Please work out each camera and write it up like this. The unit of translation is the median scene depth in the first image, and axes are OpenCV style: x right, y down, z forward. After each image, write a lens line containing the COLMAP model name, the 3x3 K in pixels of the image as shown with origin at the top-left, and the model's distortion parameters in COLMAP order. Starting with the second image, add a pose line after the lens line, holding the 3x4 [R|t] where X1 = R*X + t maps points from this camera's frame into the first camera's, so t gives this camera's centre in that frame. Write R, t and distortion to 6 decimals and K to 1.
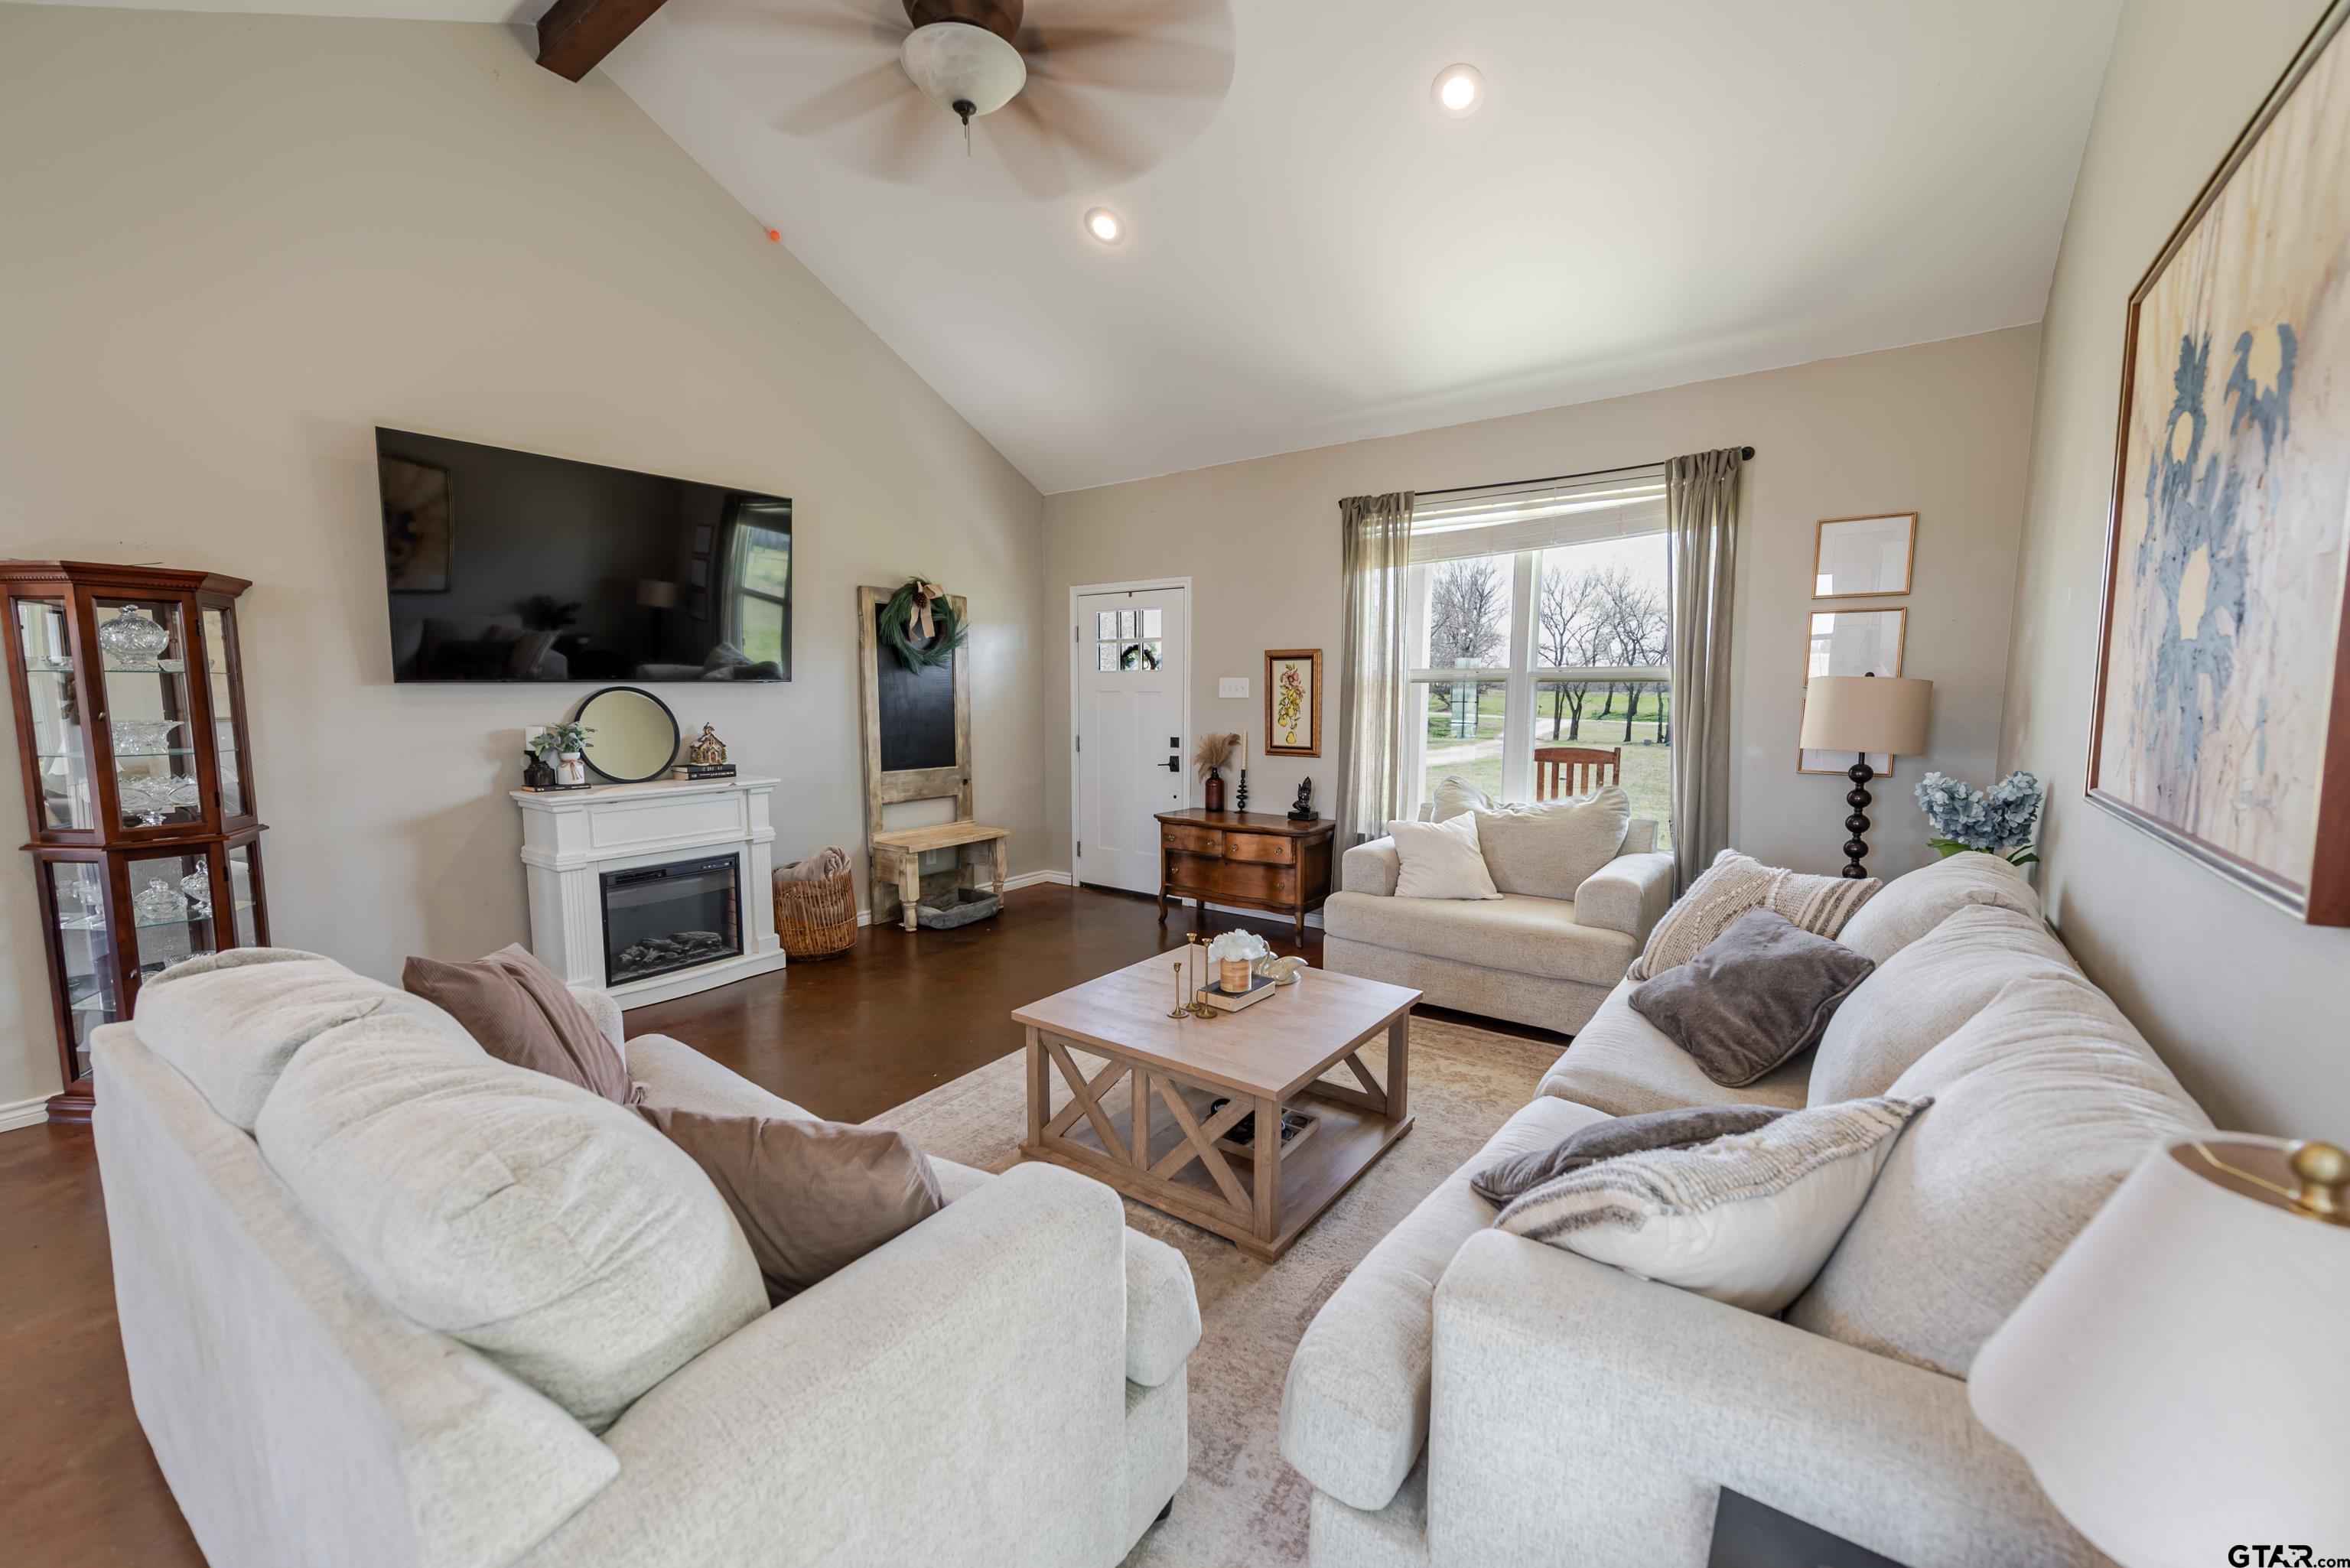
lens RADIAL K [[926.0, 0, 1178.4], [0, 926.0, 786.5], [0, 0, 1]] dist [0.016080, -0.000064]
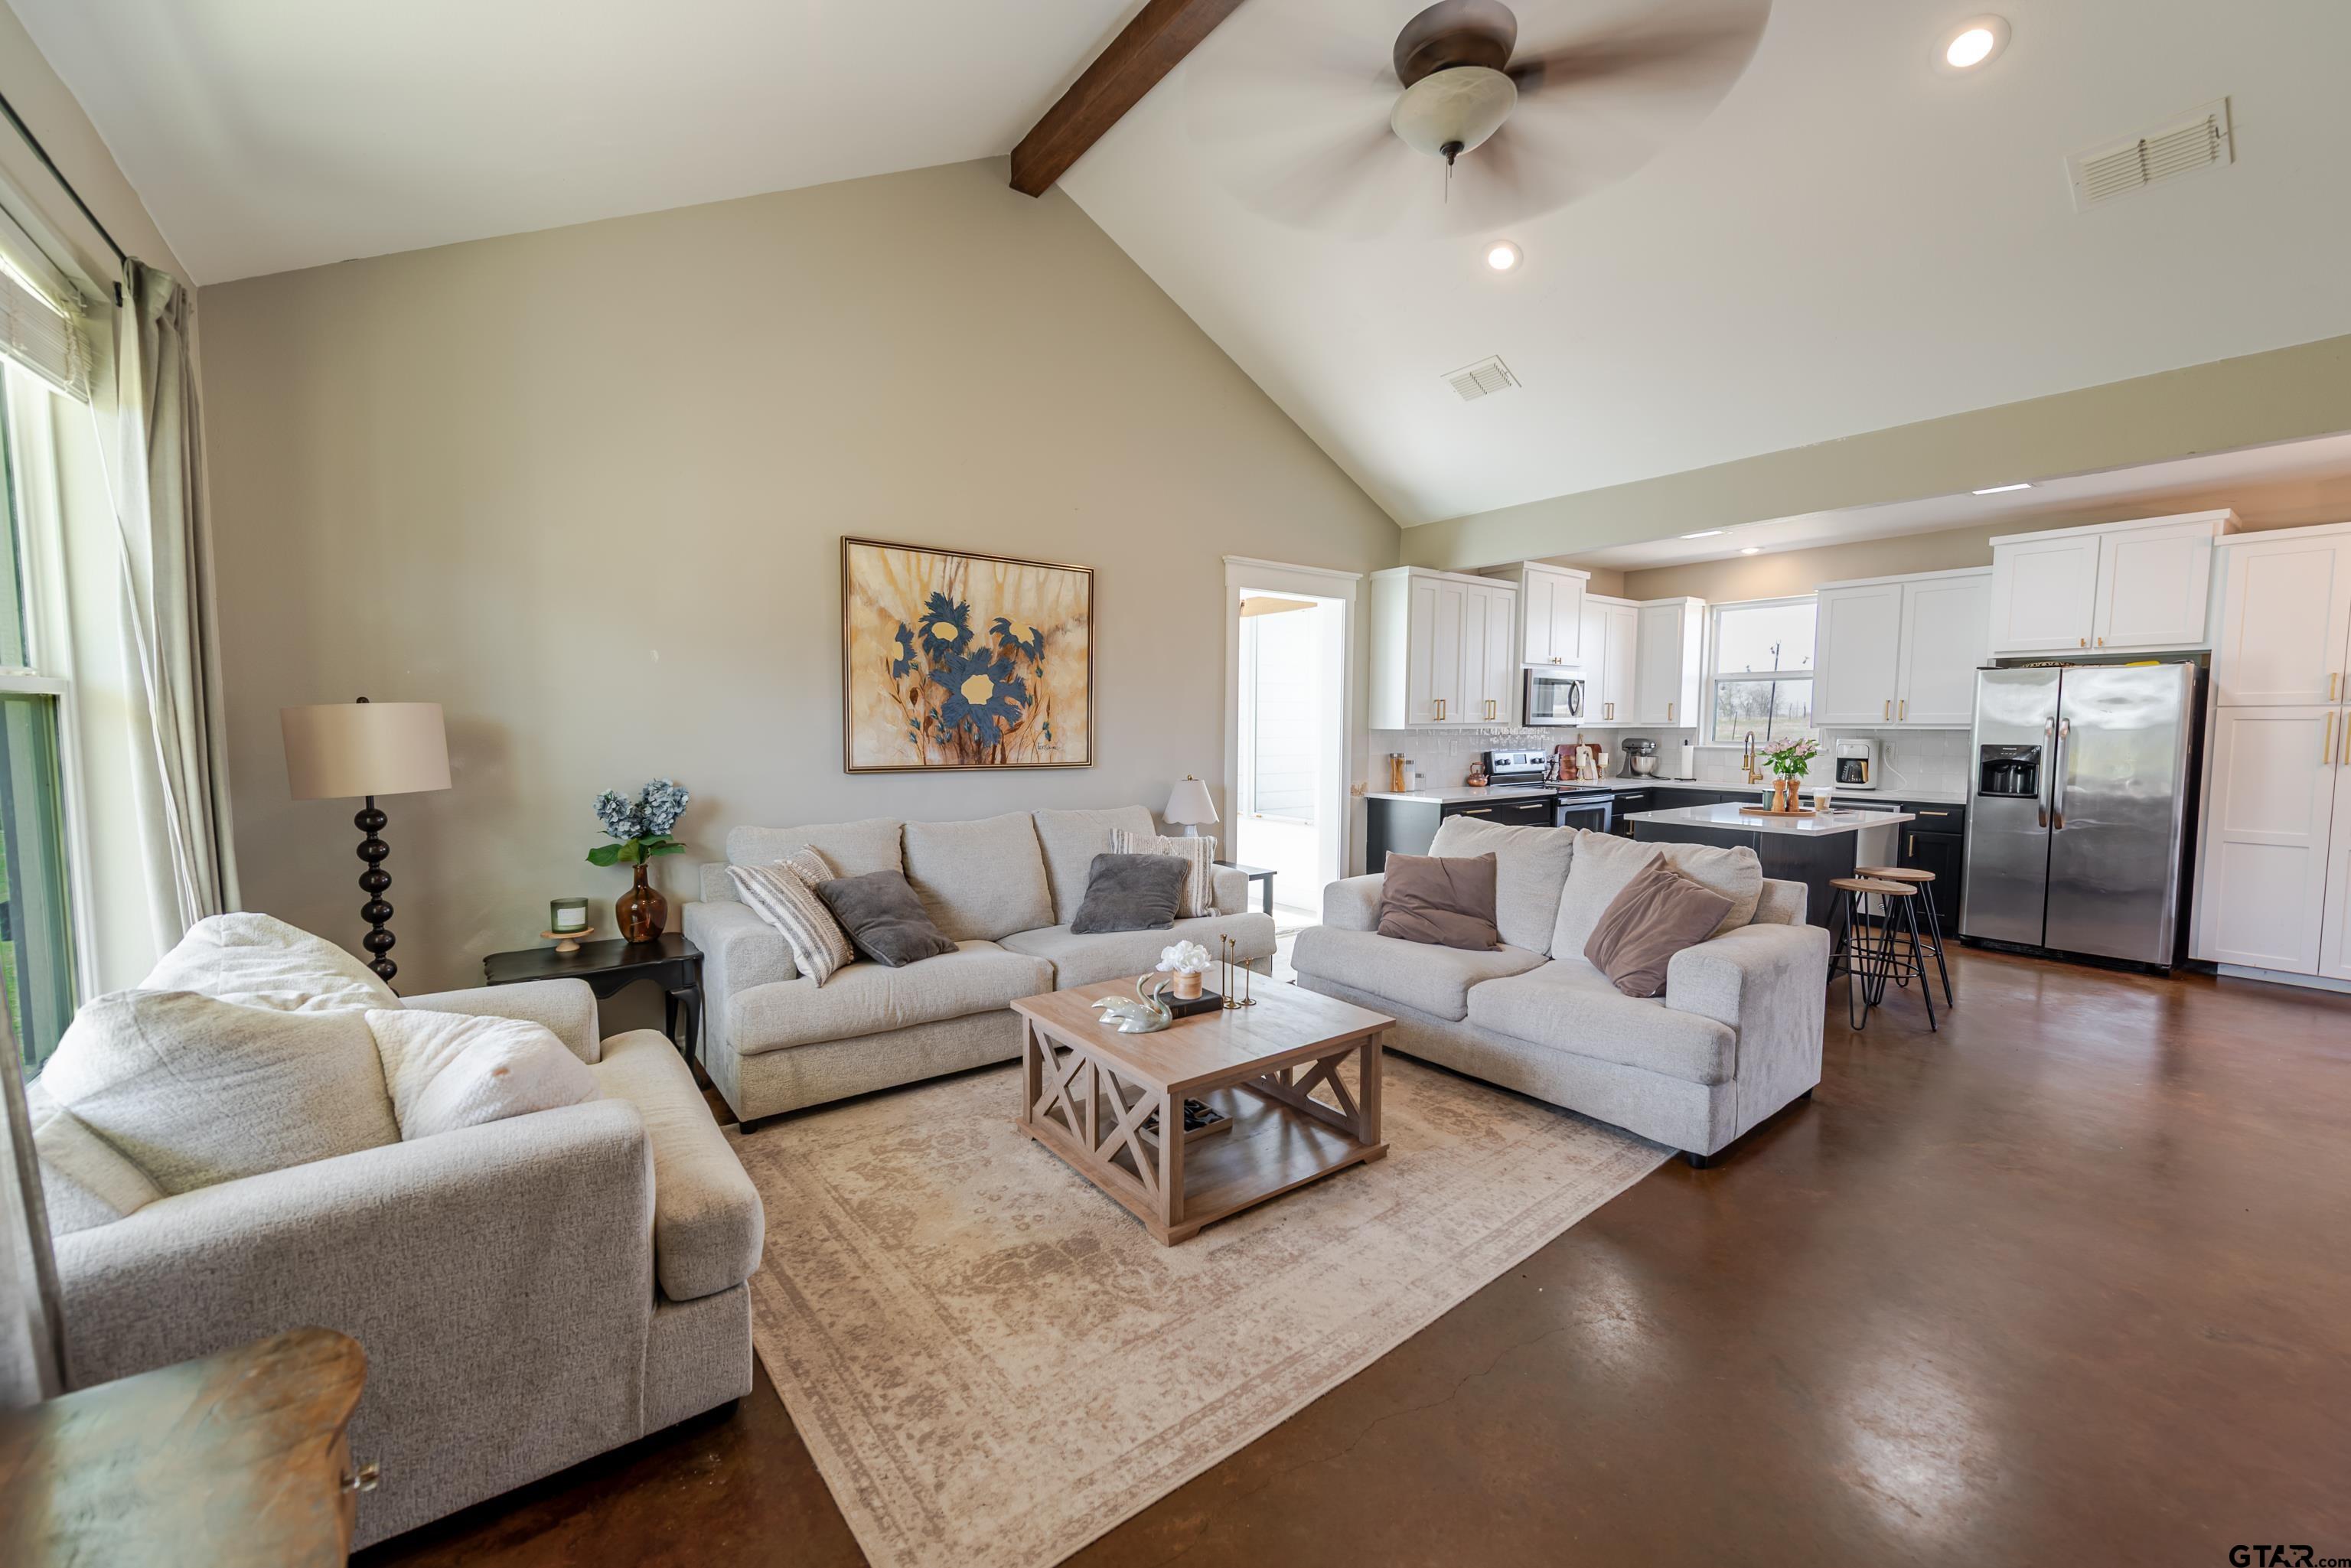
lens RADIAL K [[926.5, 0, 1178.9], [0, 926.5, 786.5], [0, 0, 1]] dist [0.016080, -0.000064]
pose [[-0.961515, -0.020507, 0.273987, -0.116584], [0.028599, 0.984324, 0.174036, -0.110195], [-0.273261, 0.175174, -0.945856, 1.049794]]
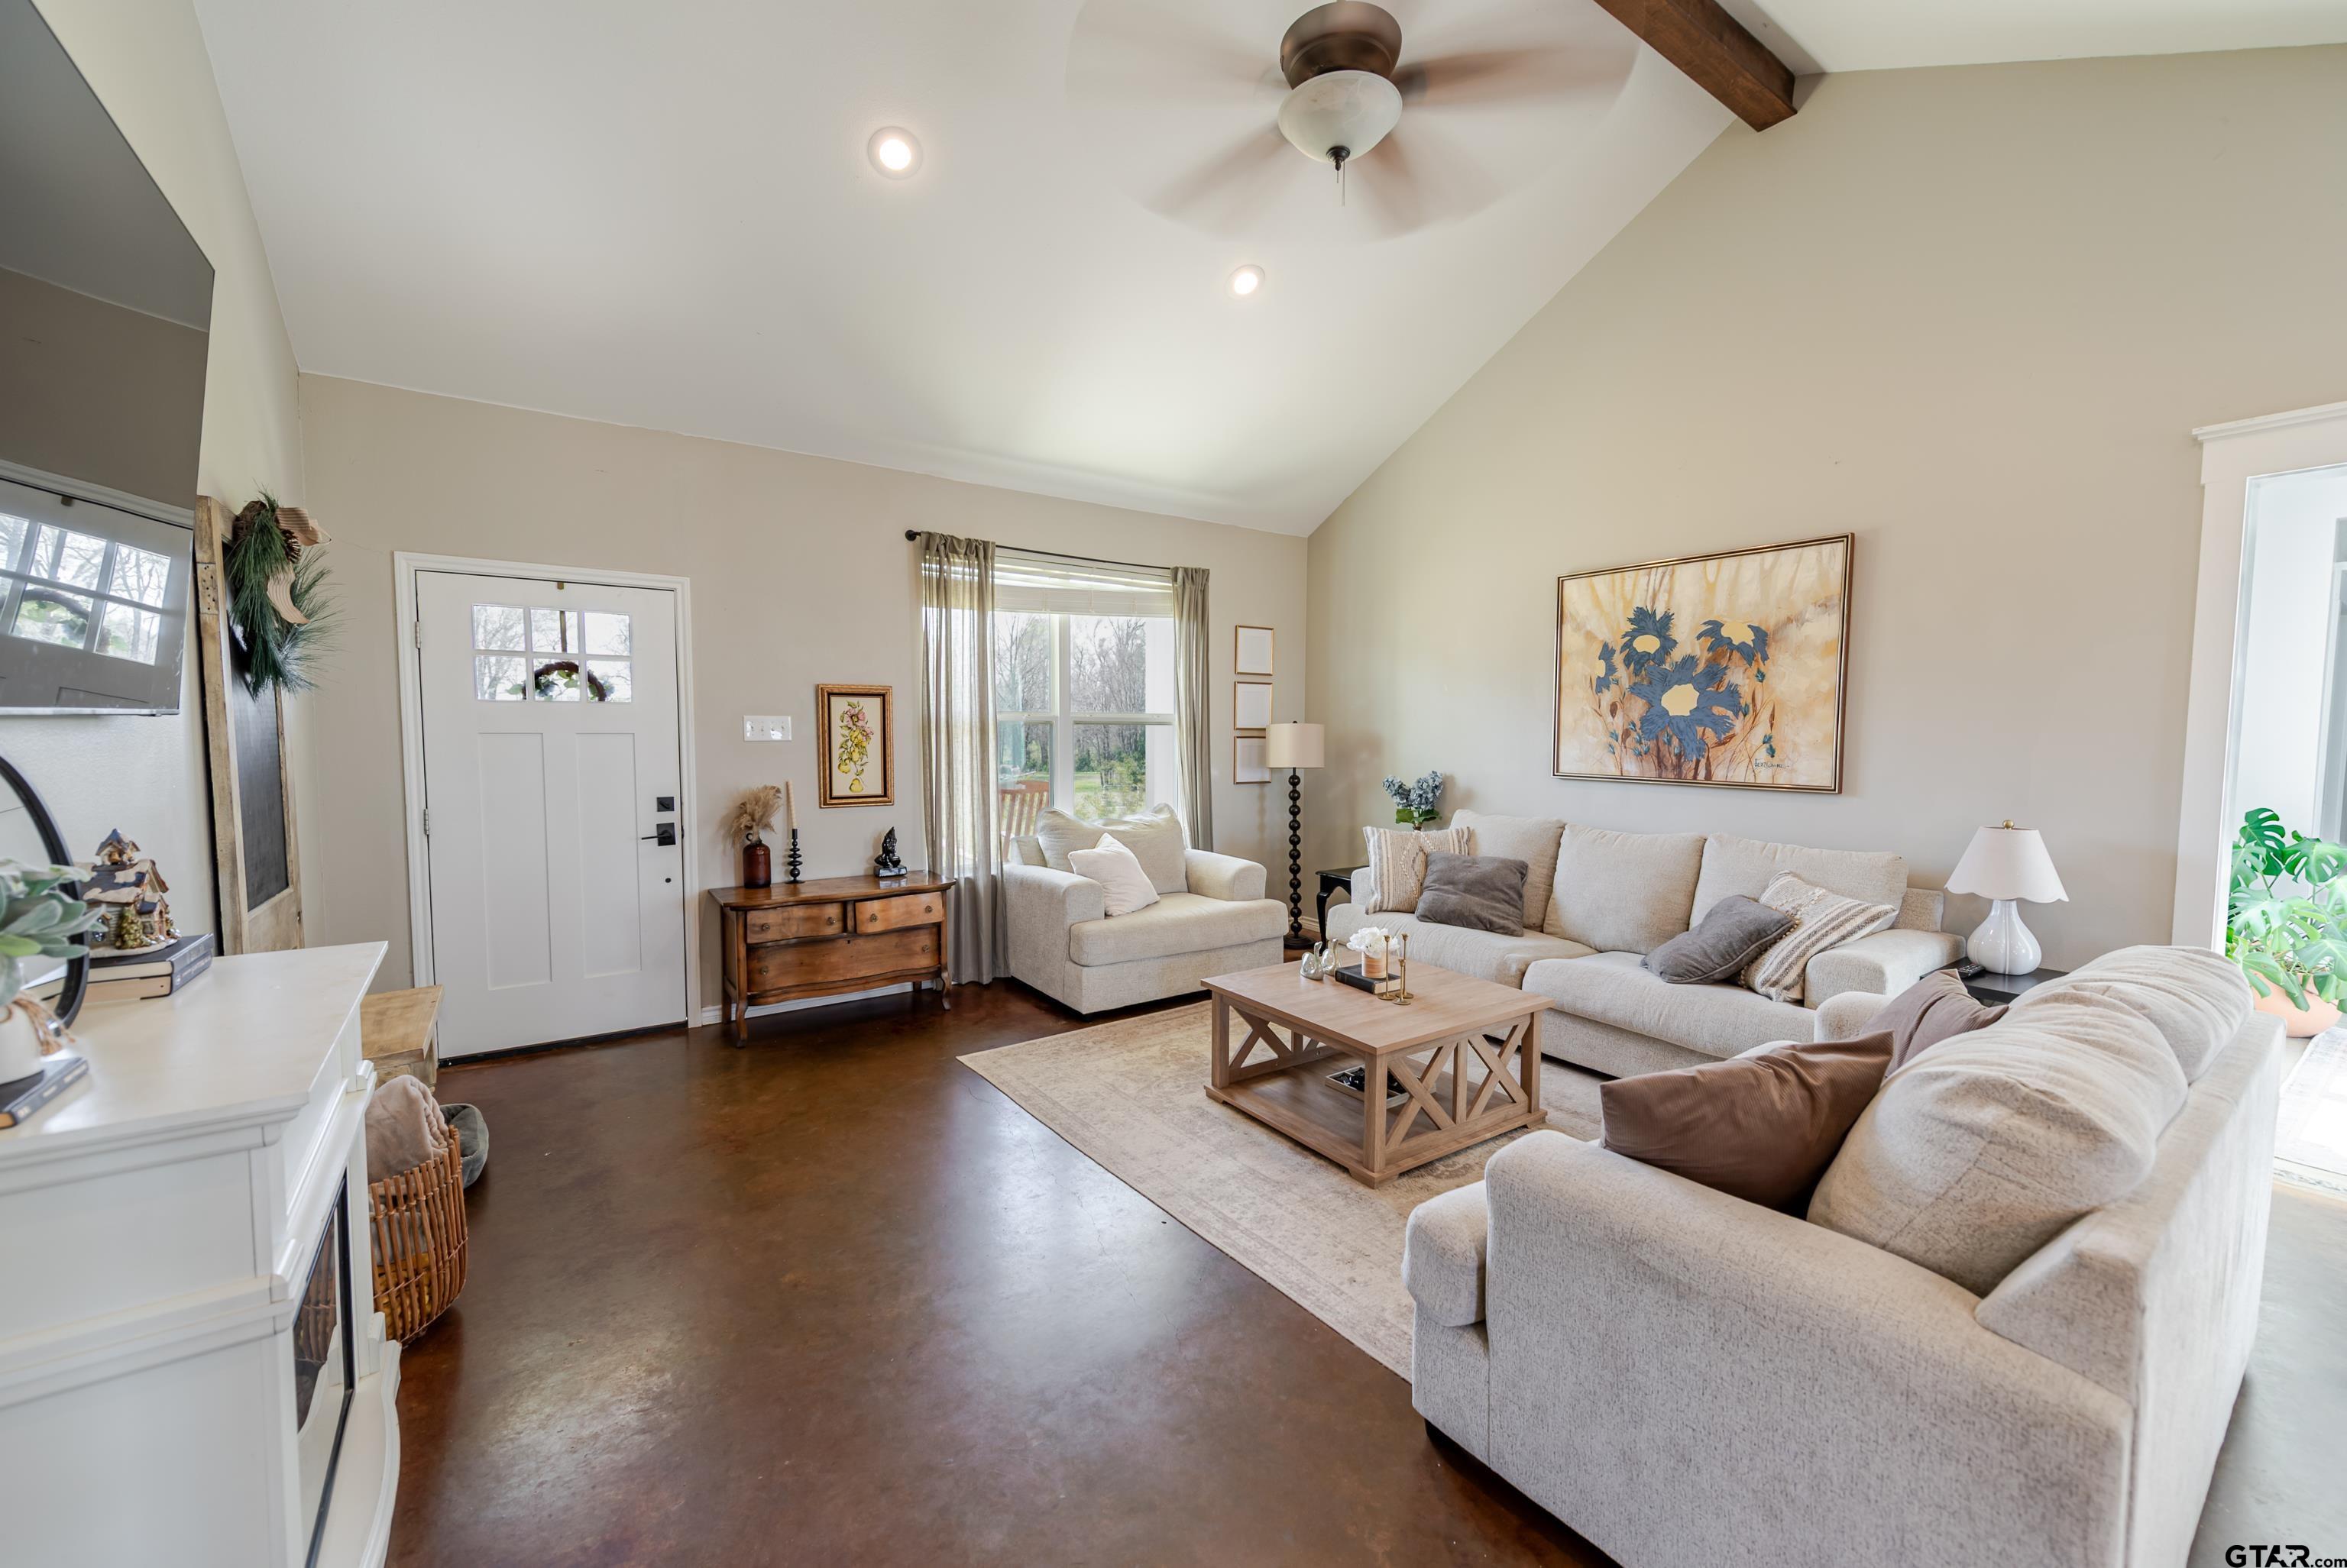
lens RADIAL K [[924.8, 0, 1176.8], [0, 924.8, 786.5], [0, 0, 1]] dist [0.016080, -0.000064]
pose [[0.317593, -0.056268, 0.946556, -0.614701], [0.099565, 0.994698, 0.025723, -0.044670], [-0.942985, 0.086075, 0.321511, 0.440513]]
